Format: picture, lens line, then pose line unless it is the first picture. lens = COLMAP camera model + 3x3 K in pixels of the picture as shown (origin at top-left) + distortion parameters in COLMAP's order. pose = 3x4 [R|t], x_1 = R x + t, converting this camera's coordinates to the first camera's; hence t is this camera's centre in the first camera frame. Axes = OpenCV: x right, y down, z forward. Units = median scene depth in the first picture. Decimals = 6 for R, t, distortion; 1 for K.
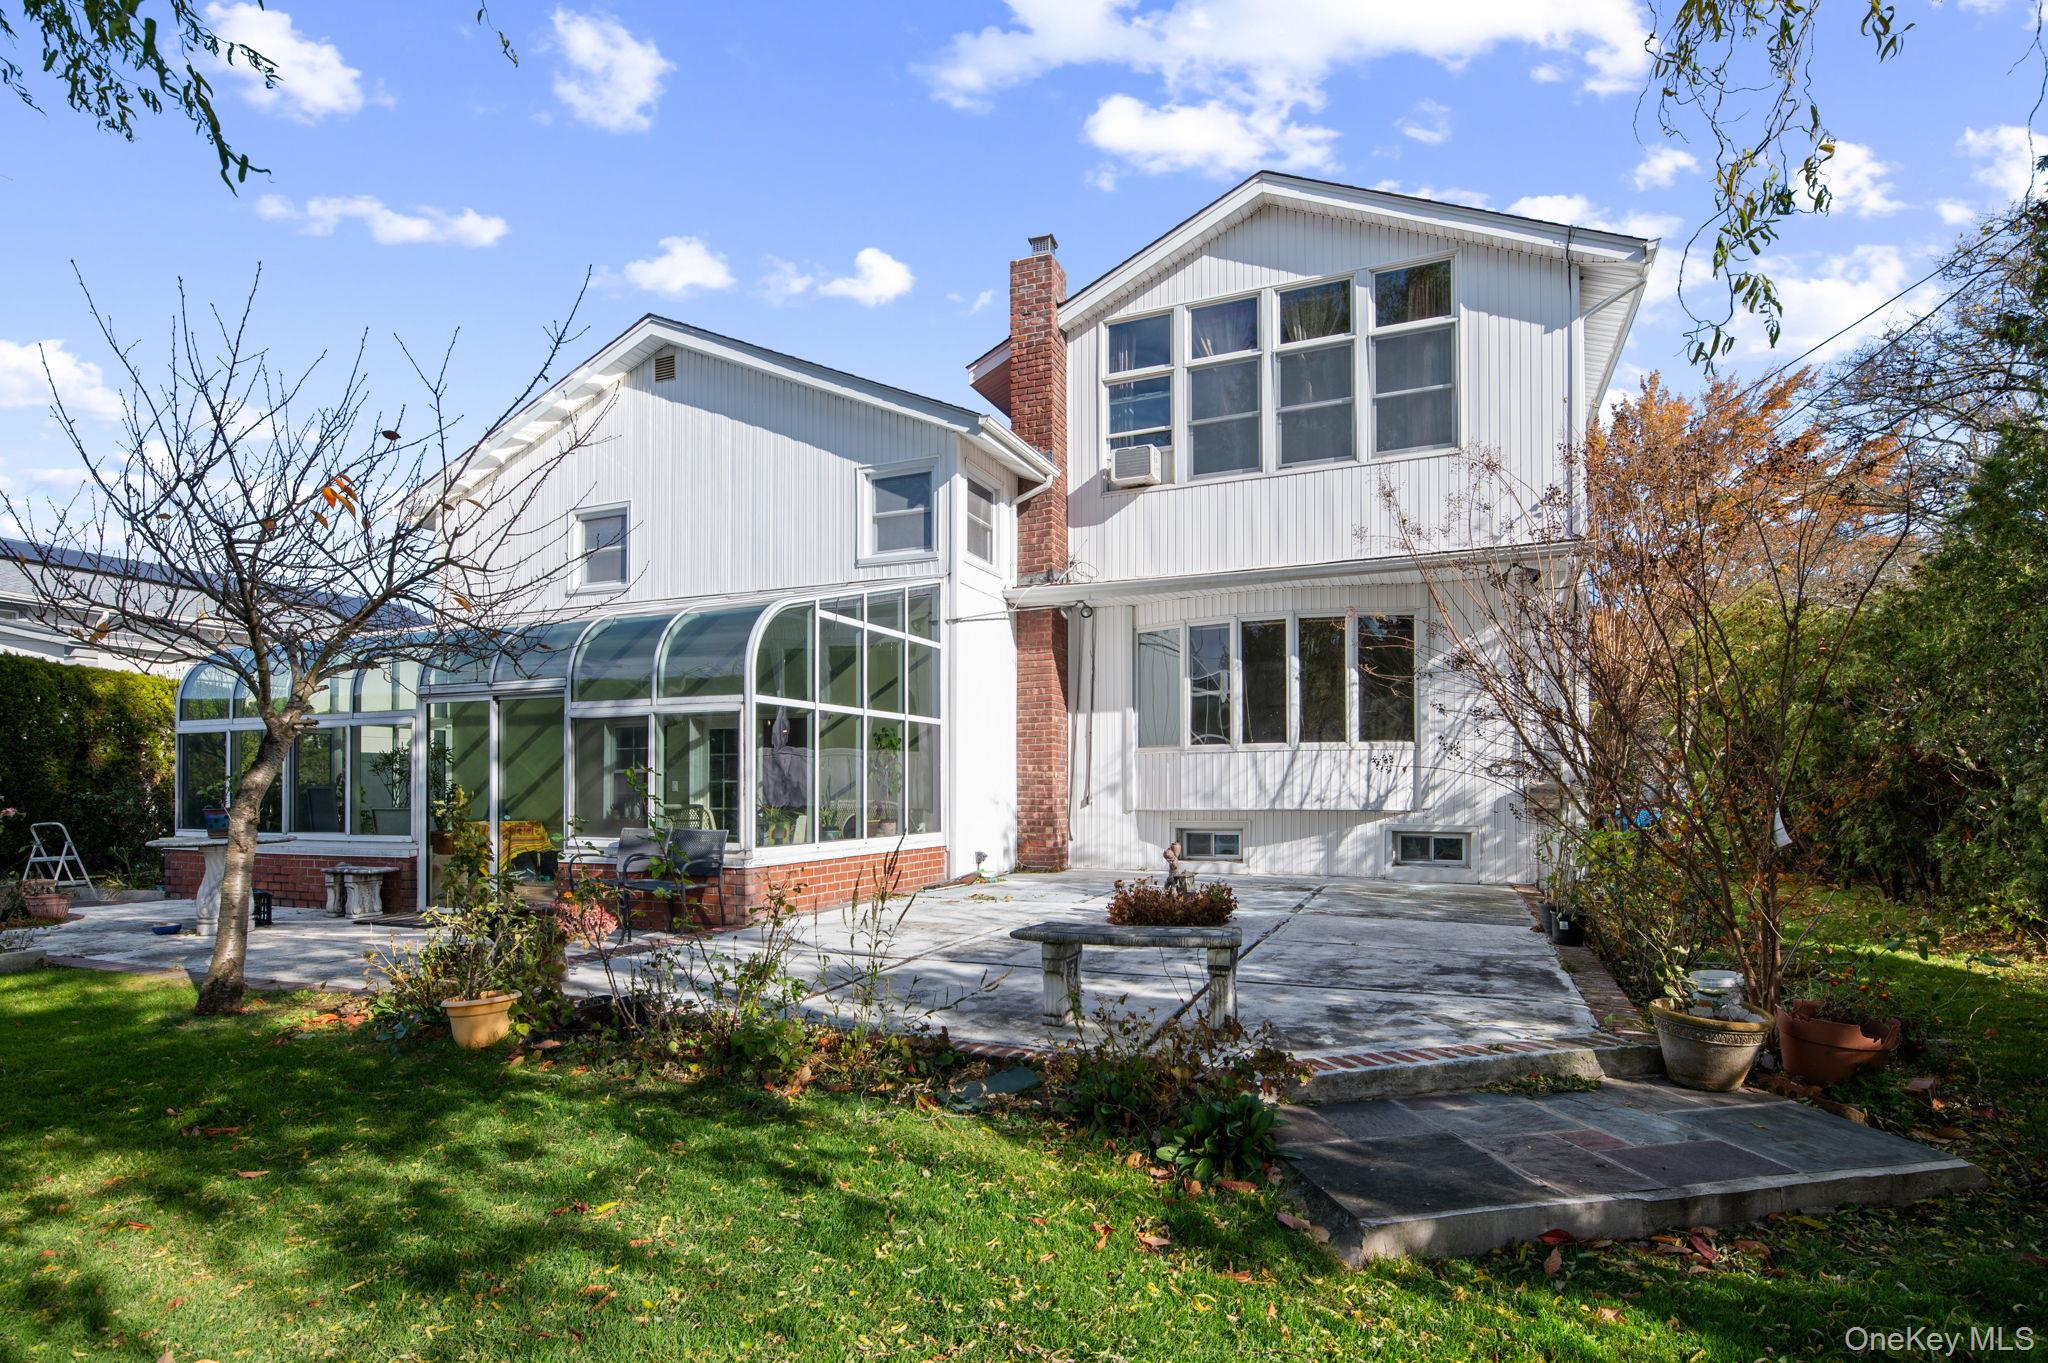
lens RADIAL K [[1016.1, 0, 1025.6], [0, 1016.1, 775.3], [0, 0, 1]] dist [-0.001378, -0.000304]
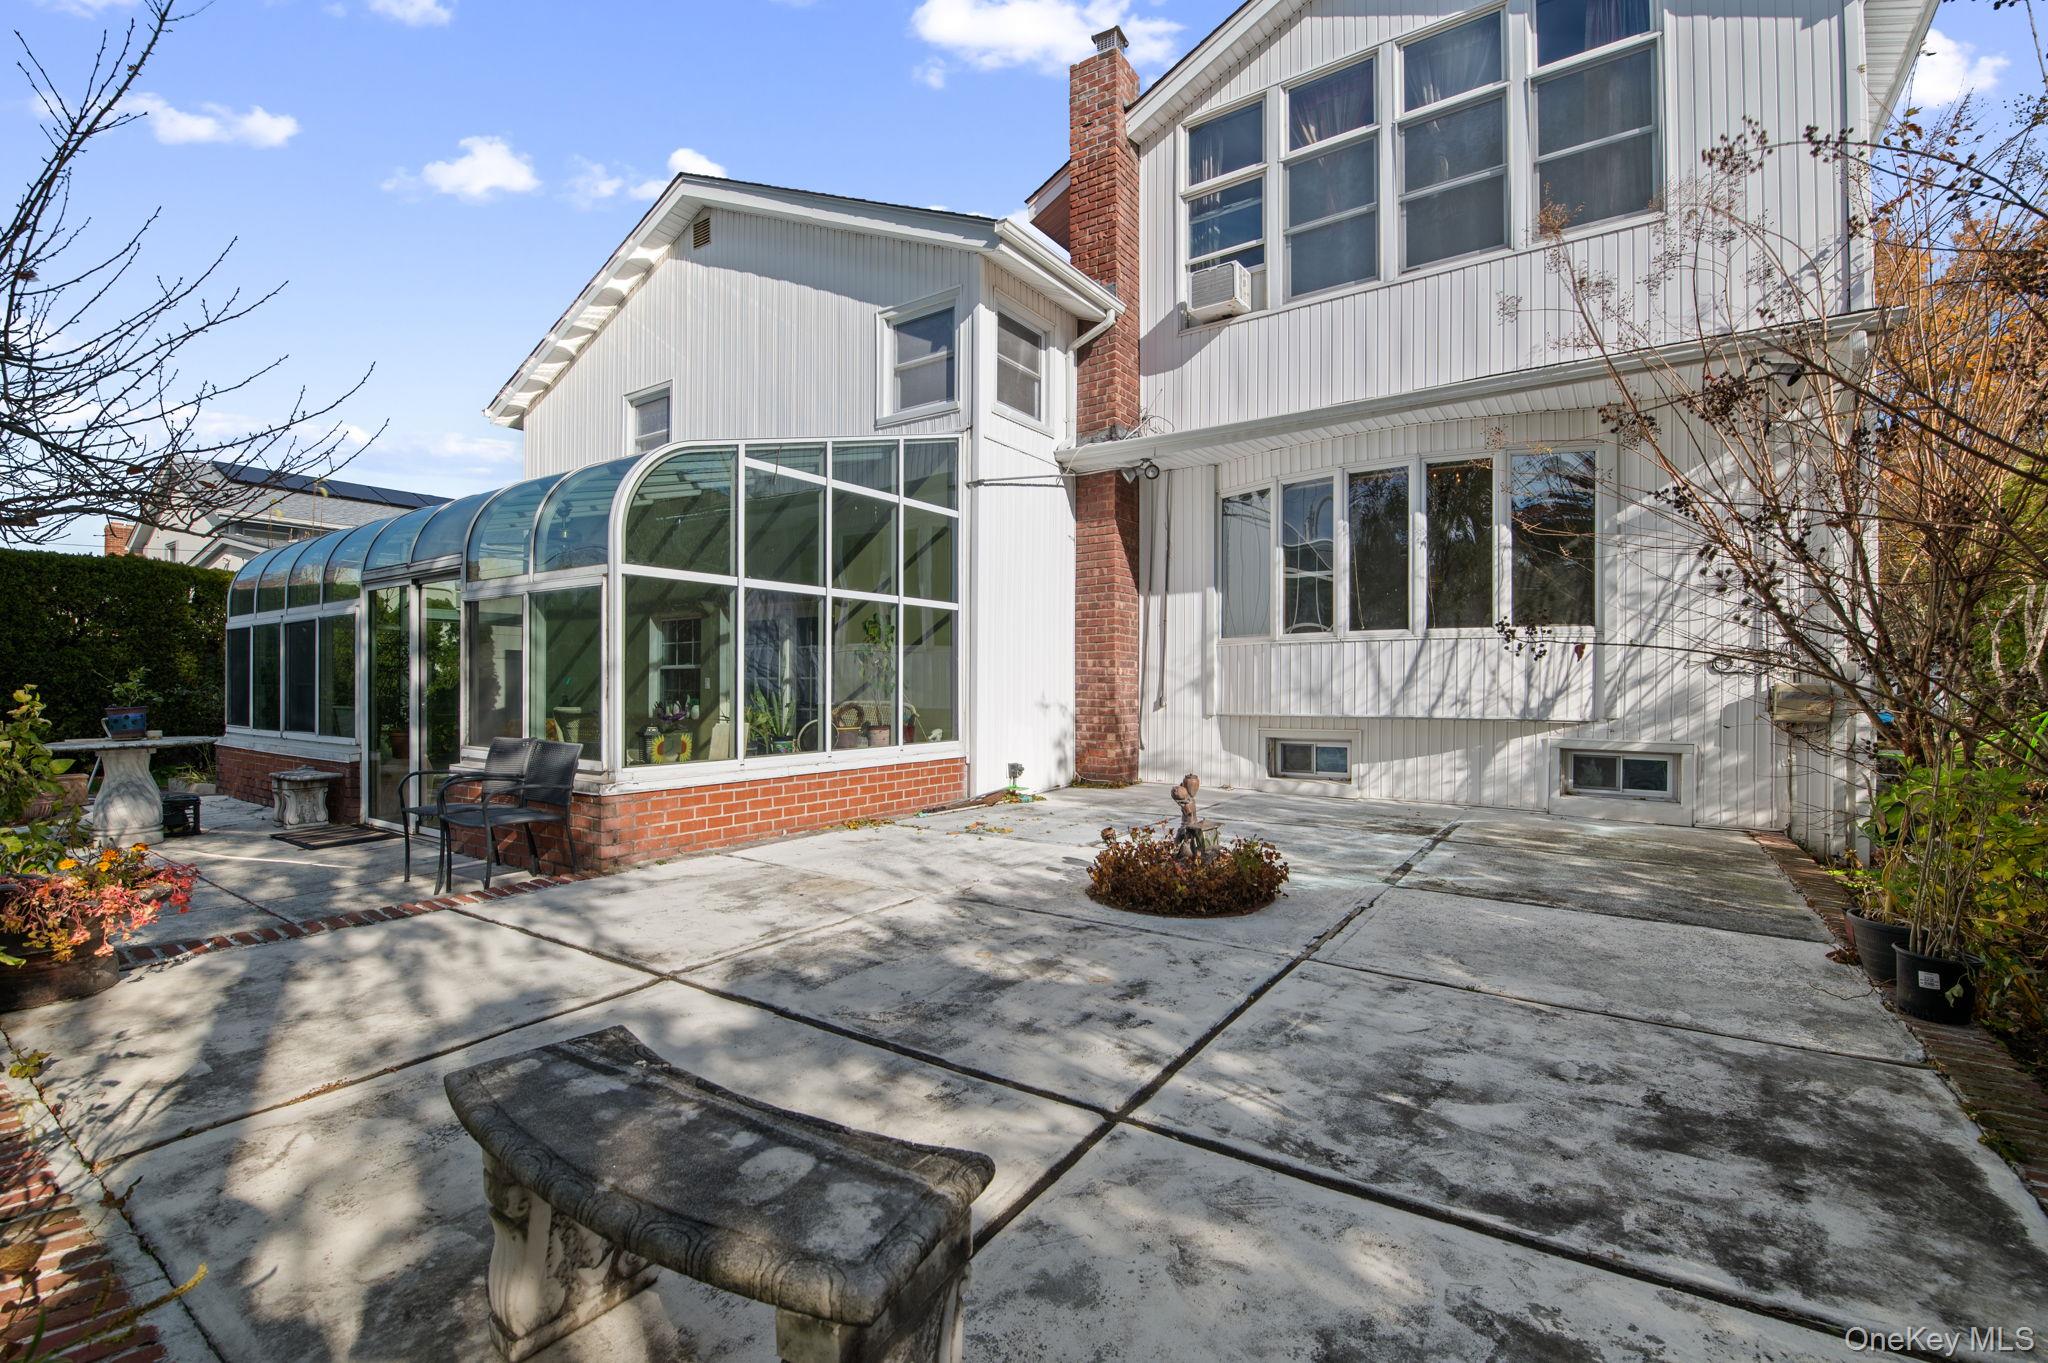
lens RADIAL K [[886.7, 0, 1026.6], [0, 886.7, 679.5], [0, 0, 1]] dist [0.000294, -0.011050]
pose [[0.979340, 0.002628, -0.202203, 0.107128], [-0.000878, 0.999961, 0.008740, 0.000024], [0.202218, -0.008381, 0.979305, 0.283586]]
